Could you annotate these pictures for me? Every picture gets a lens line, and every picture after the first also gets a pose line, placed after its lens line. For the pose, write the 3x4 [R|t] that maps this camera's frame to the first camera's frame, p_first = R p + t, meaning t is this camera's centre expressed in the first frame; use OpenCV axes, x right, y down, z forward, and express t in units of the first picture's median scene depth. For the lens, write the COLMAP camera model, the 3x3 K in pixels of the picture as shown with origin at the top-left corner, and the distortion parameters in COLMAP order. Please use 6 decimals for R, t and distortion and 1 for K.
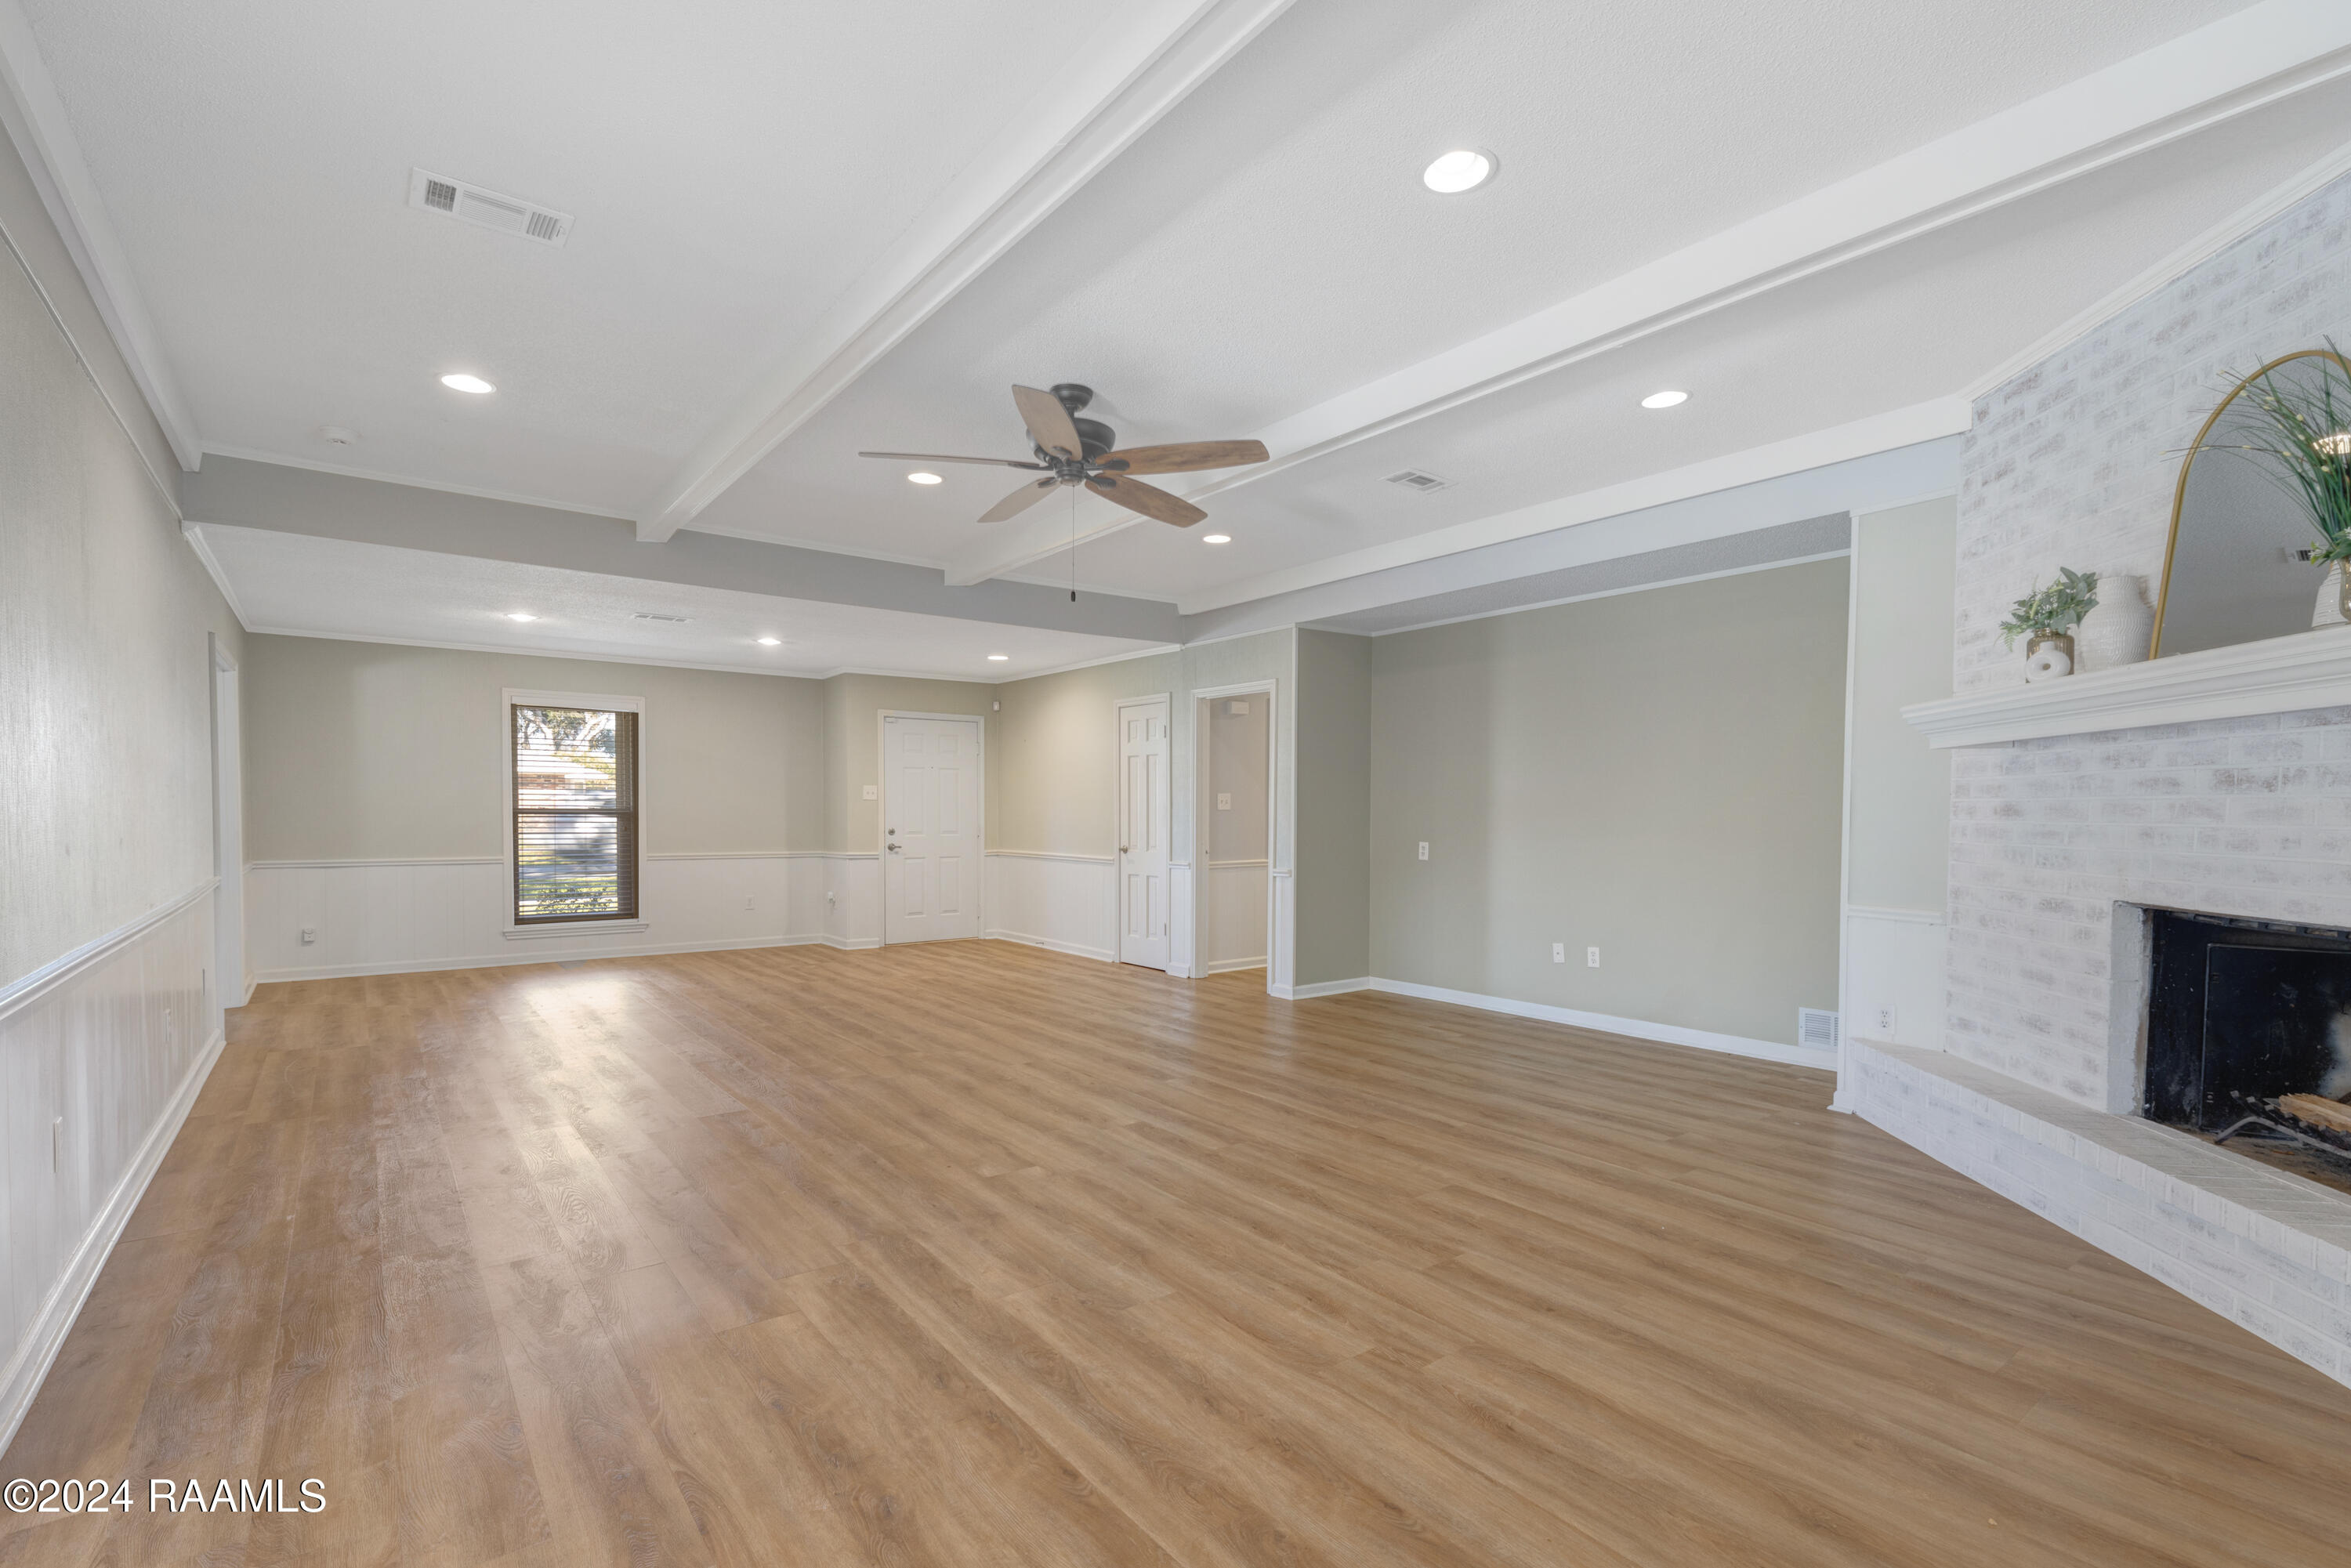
lens RADIAL K [[1075.1, 0, 1177.8], [0, 1075.1, 828.4], [0, 0, 1]] dist [0.019468, 0.000051]
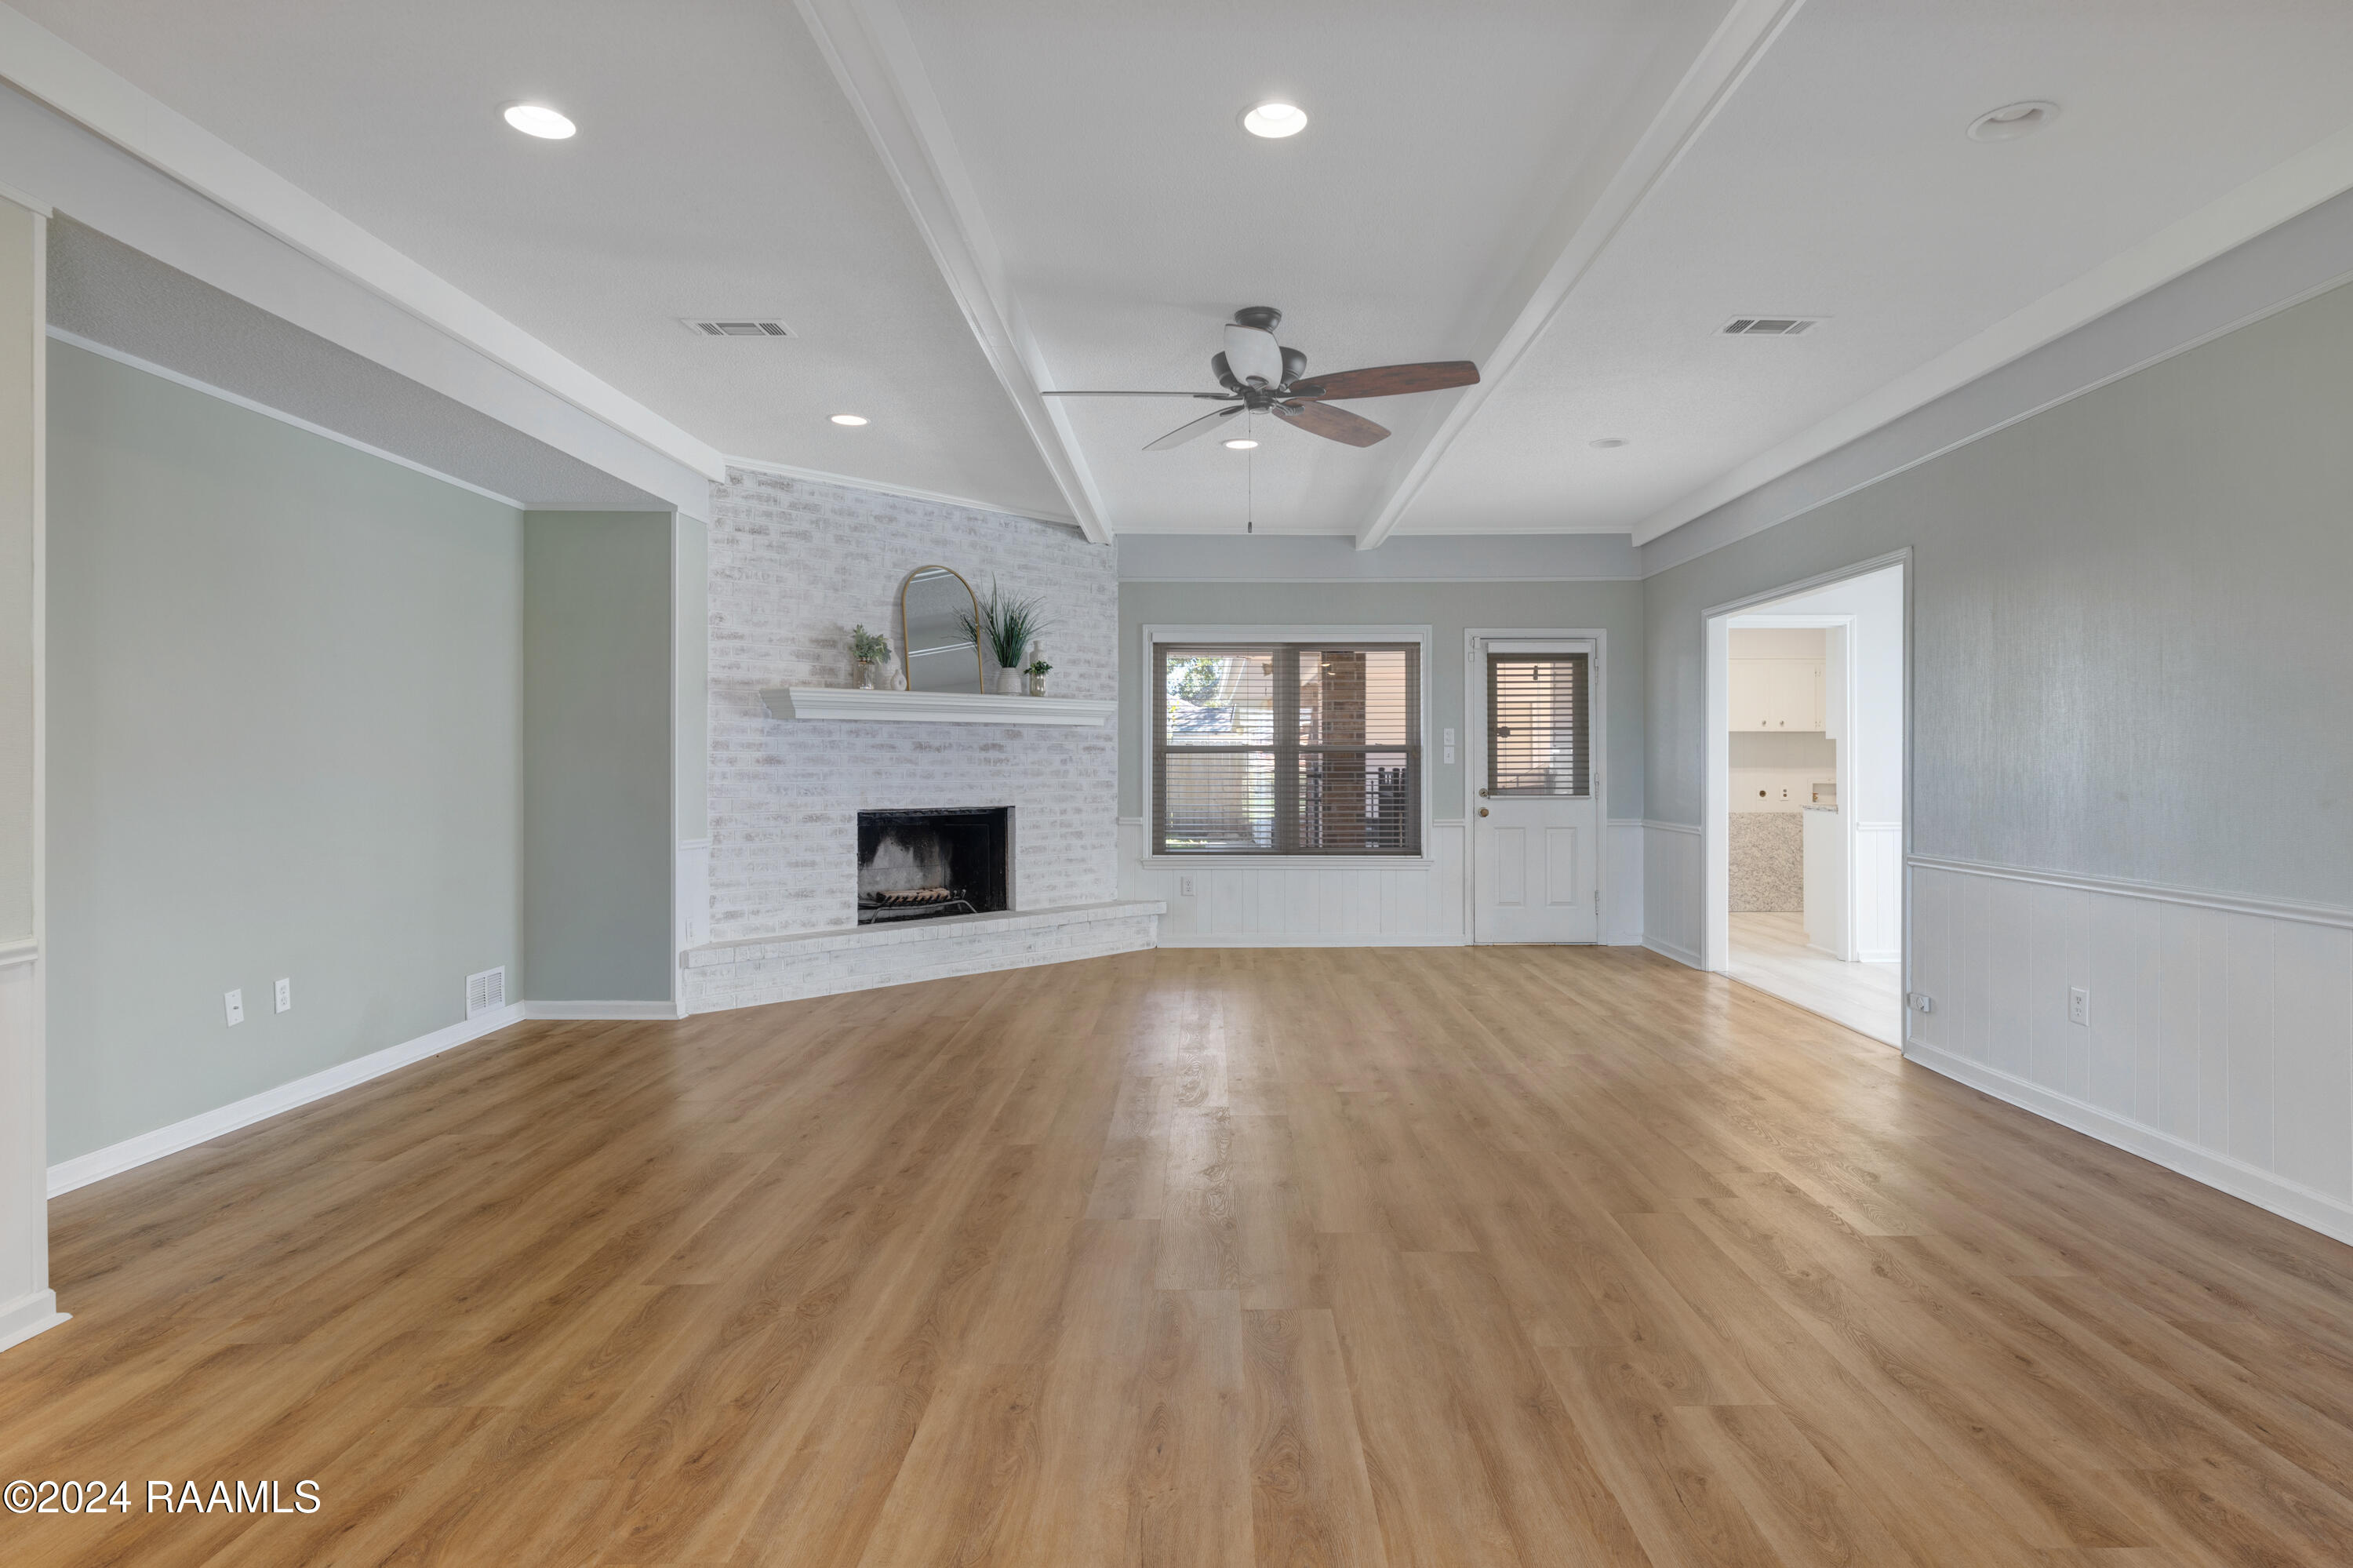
lens RADIAL K [[1271.6, 0, 1189.5], [0, 1271.6, 754.9], [0, 0, 1]] dist [-0.004034, 0.000309]
pose [[-0.788321, 0.000936, 0.615263, -0.792494], [0.008002, 0.999930, 0.008730, -0.035819], [-0.615212, 0.011806, -0.788273, 2.079397]]
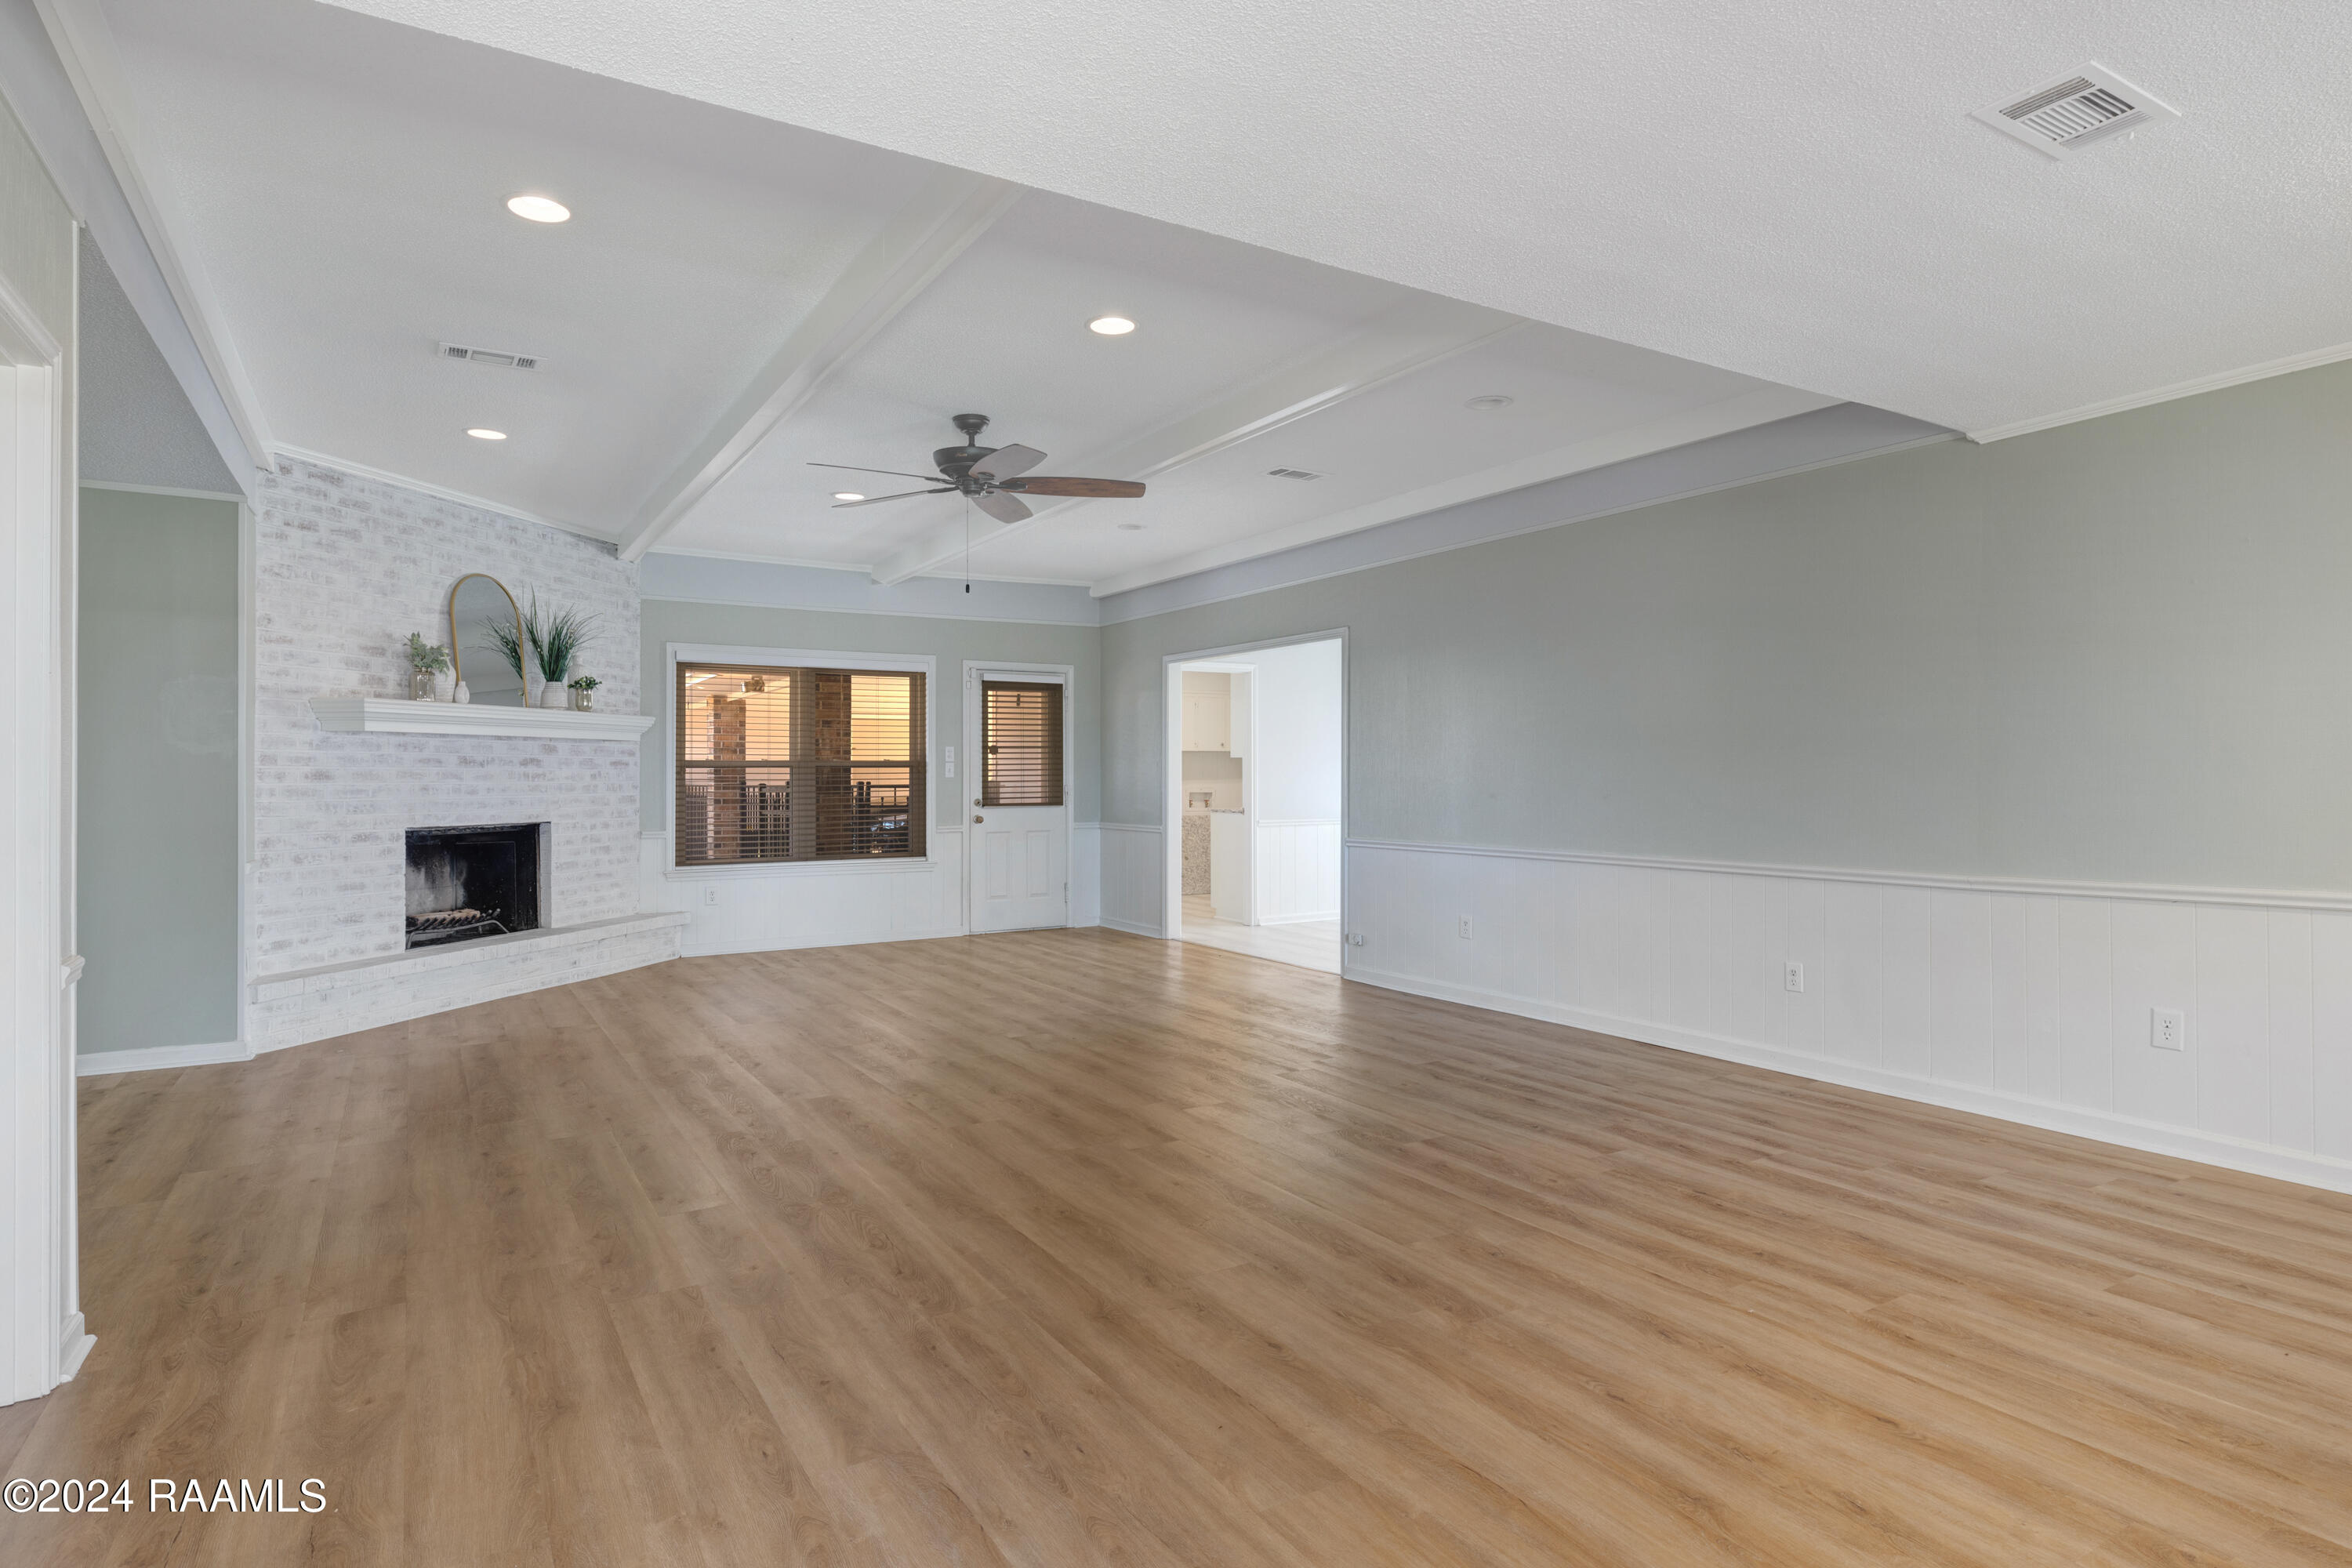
lens RADIAL K [[1296.8, 0, 1174.4], [0, 1296.8, 759.4], [0, 0, 1]] dist [-0.001789, 0.000062]
pose [[-0.993596, 0.001557, 0.112977, -0.520046], [0.001995, 0.999991, 0.003761, -0.042449], [-0.112970, 0.003962, -0.993591, 2.583461]]
